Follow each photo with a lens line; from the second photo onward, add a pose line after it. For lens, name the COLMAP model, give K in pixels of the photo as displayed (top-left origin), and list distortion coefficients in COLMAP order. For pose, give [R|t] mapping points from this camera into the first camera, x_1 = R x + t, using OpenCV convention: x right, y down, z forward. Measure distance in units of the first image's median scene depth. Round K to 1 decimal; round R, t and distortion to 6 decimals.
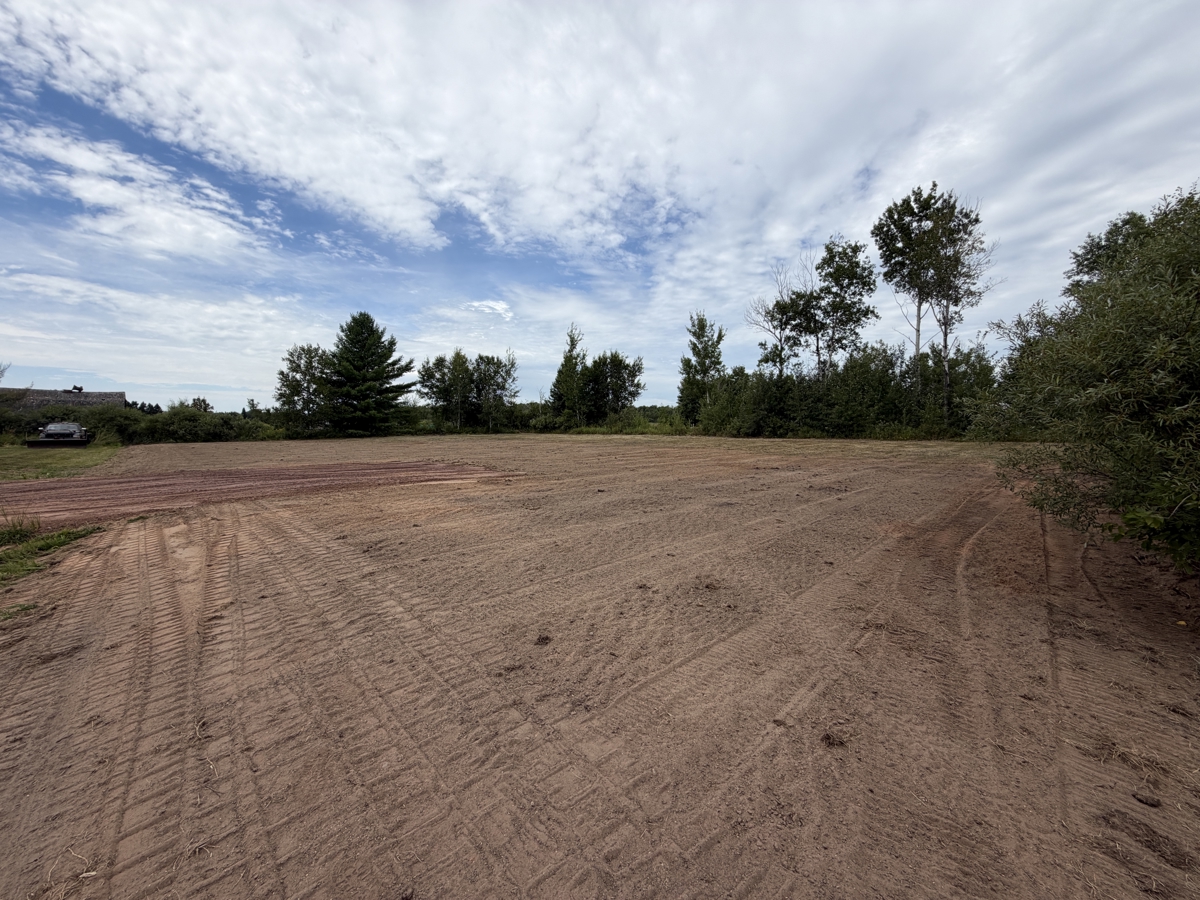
lens RADIAL K [[475.6, 0, 597.3], [0, 475.6, 502.3], [0, 0, 1]] dist [-0.000069, -0.000068]
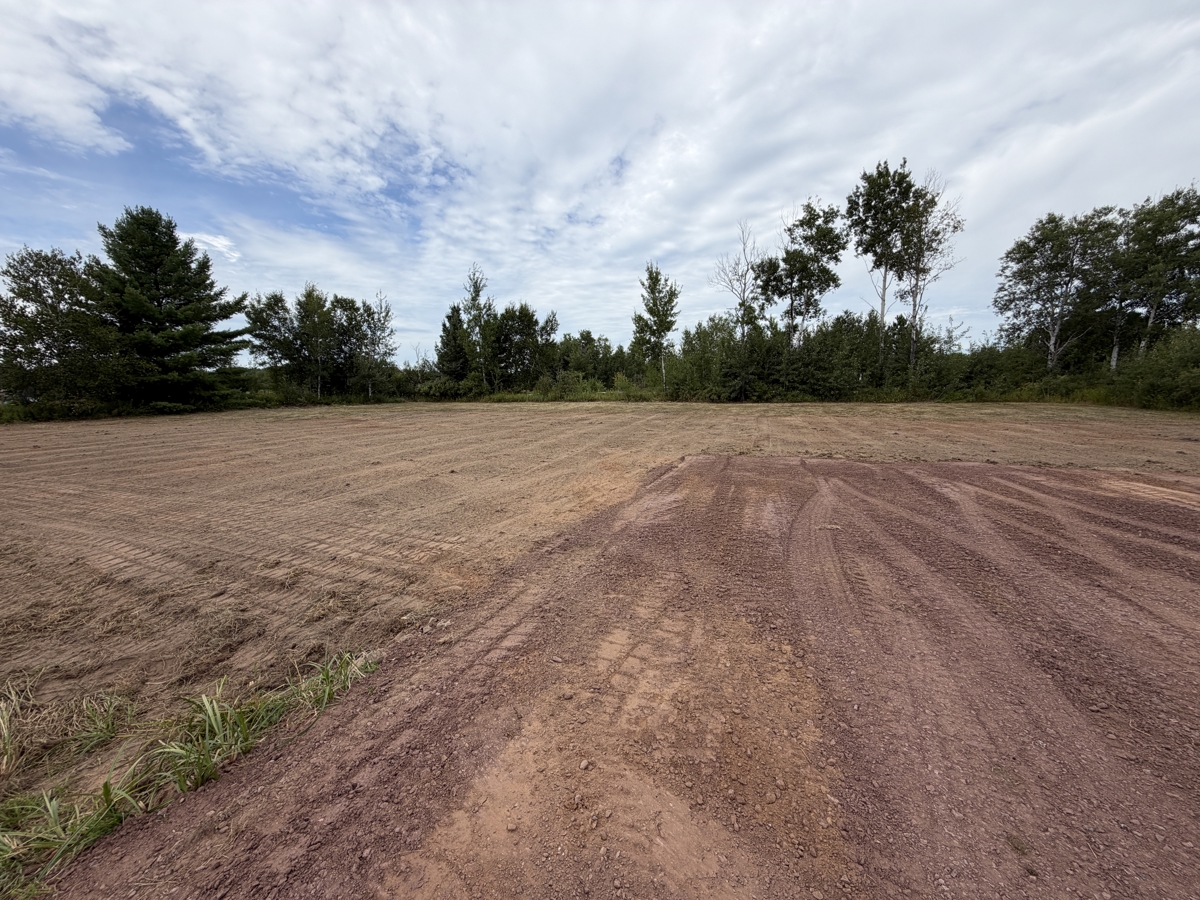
lens RADIAL K [[474.3, 0, 599.5], [0, 474.3, 480.4], [0, 0, 1]] dist [-0.001818, 0.000046]
pose [[0.898260, -0.089842, 0.430182, -0.230908], [0.078200, 0.995935, 0.044708, -0.027275], [-0.432450, -0.006519, 0.901634, 0.164689]]
